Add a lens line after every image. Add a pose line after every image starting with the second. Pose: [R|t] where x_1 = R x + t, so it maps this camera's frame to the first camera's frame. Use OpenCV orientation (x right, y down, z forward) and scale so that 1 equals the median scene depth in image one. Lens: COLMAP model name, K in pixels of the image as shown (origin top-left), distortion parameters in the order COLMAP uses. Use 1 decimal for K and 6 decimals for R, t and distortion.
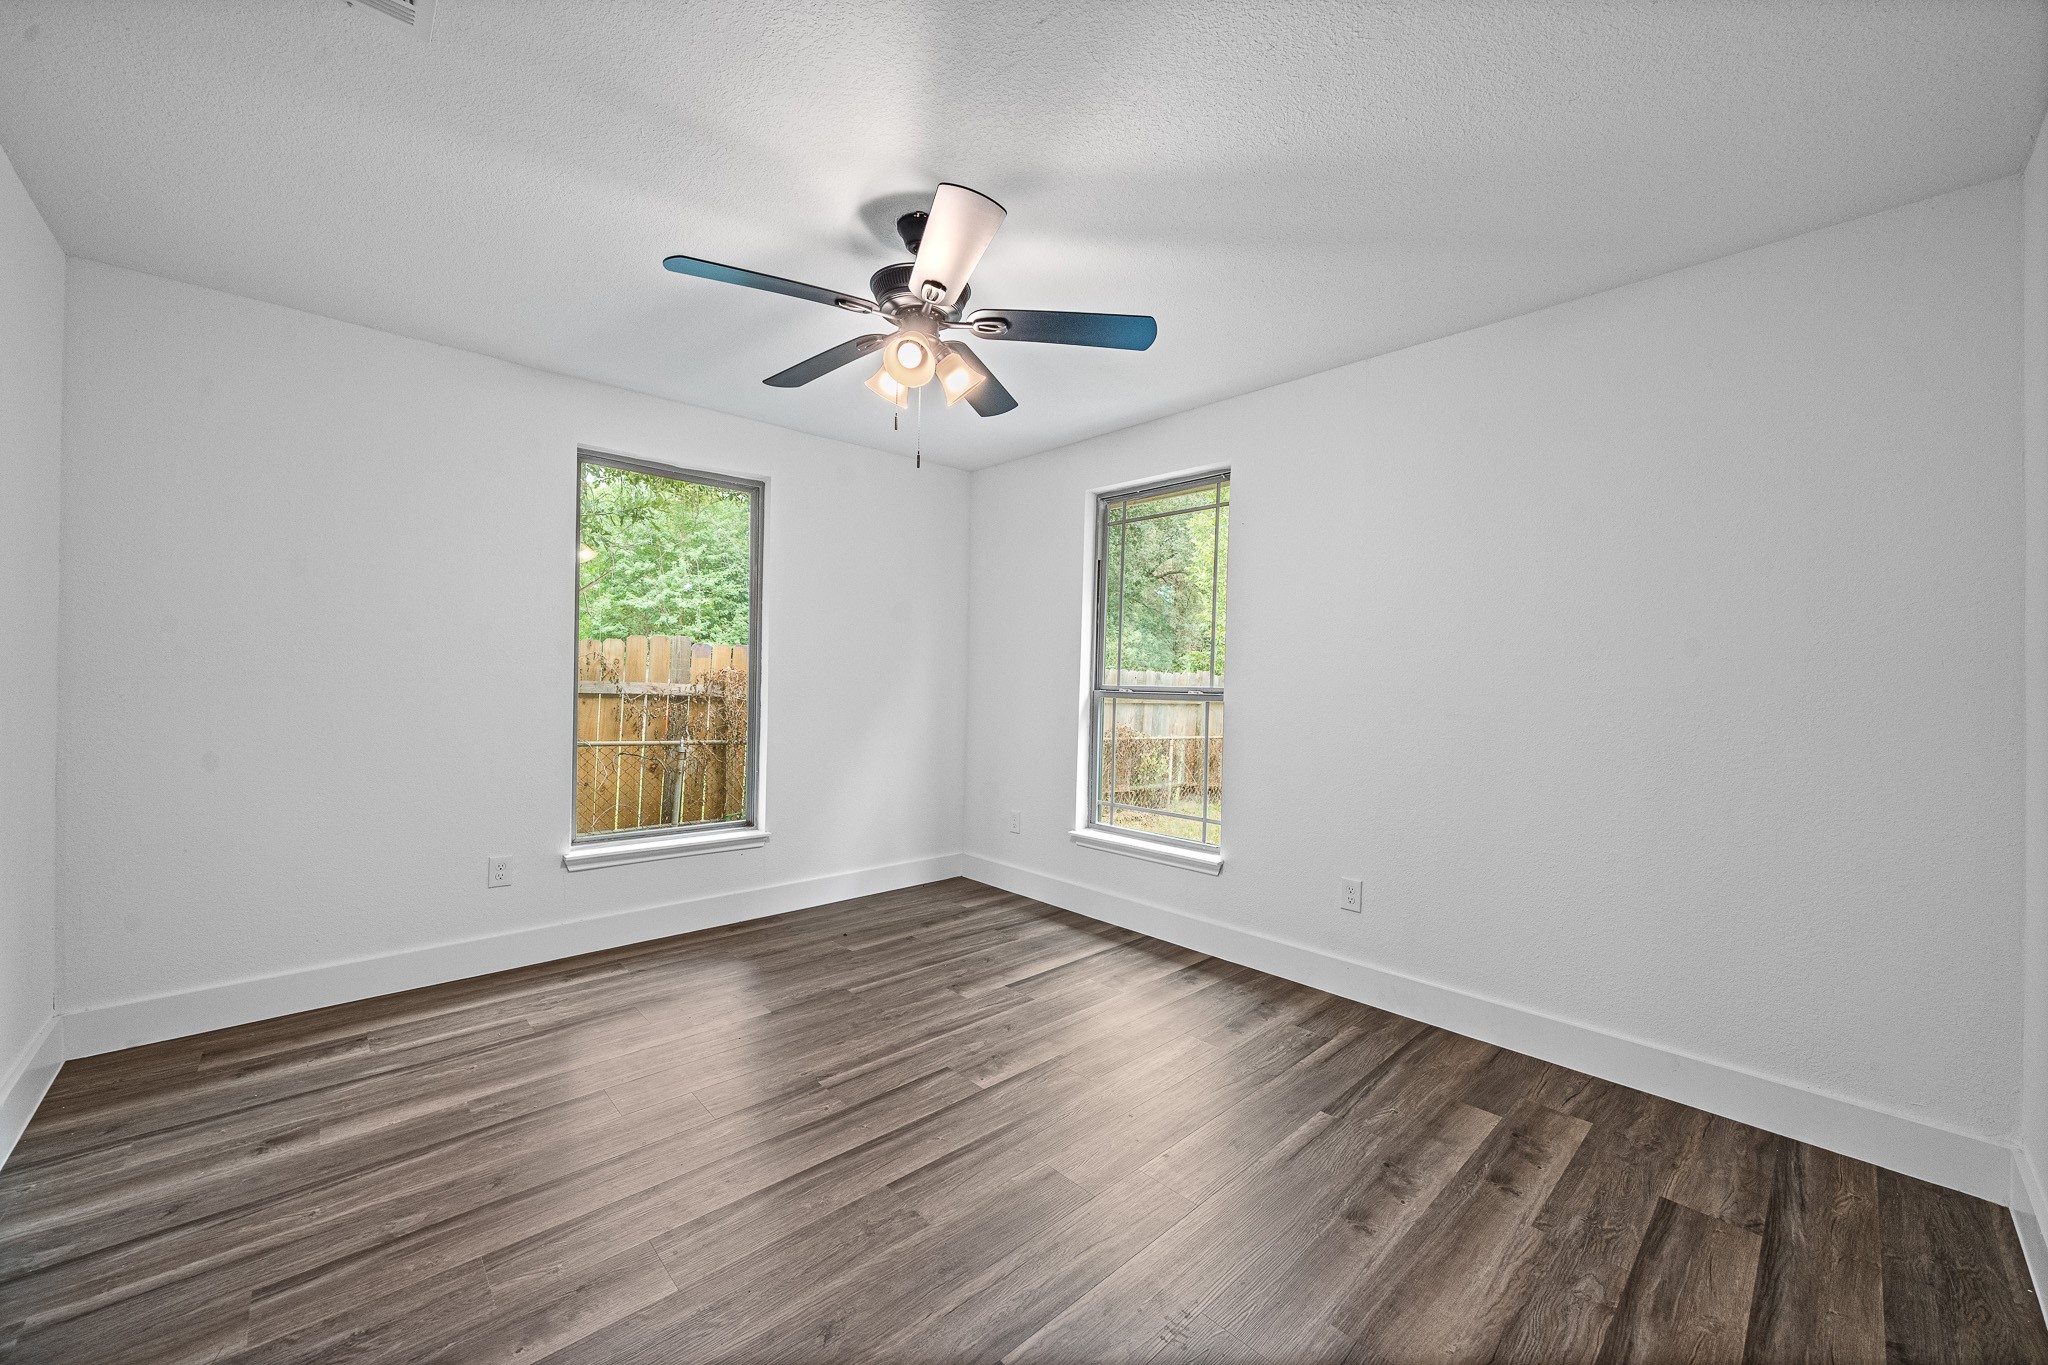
lens RADIAL K [[772.4, 0, 1024.8], [0, 772.4, 689.3], [0, 0, 1]] dist [0.000487, 0.000114]
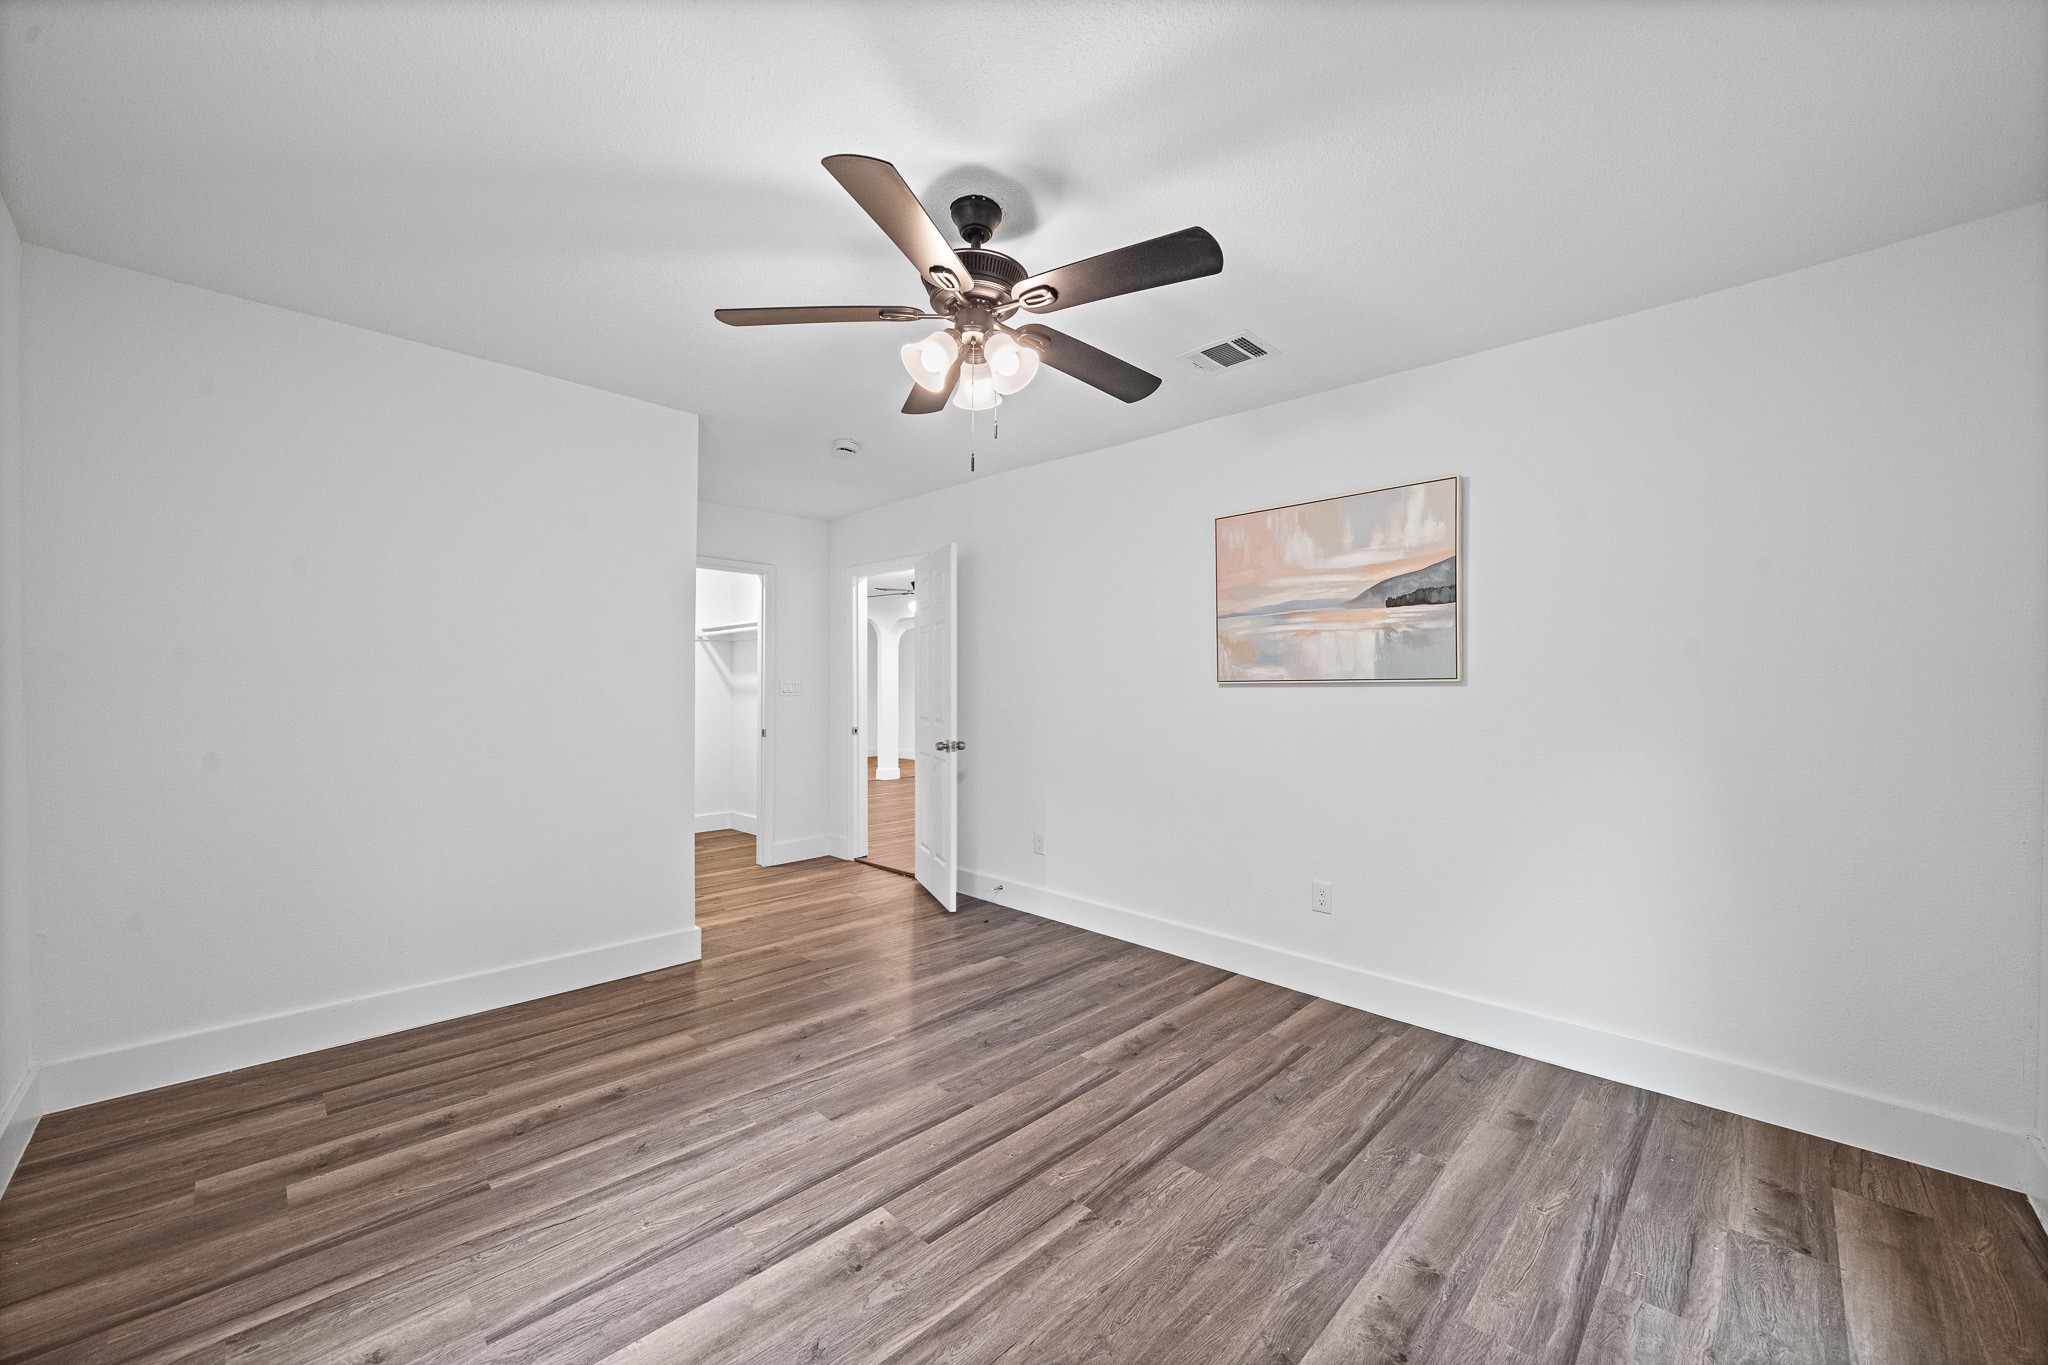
lens RADIAL K [[772.4, 0, 1024.8], [0, 772.4, 689.3], [0, 0, 1]] dist [0.000487, 0.000114]
pose [[-0.998756, -0.021551, -0.044973, -0.164044], [-0.021496, 0.999767, -0.001704, -0.023549], [0.044999, -0.000735, -0.998987, 1.928210]]
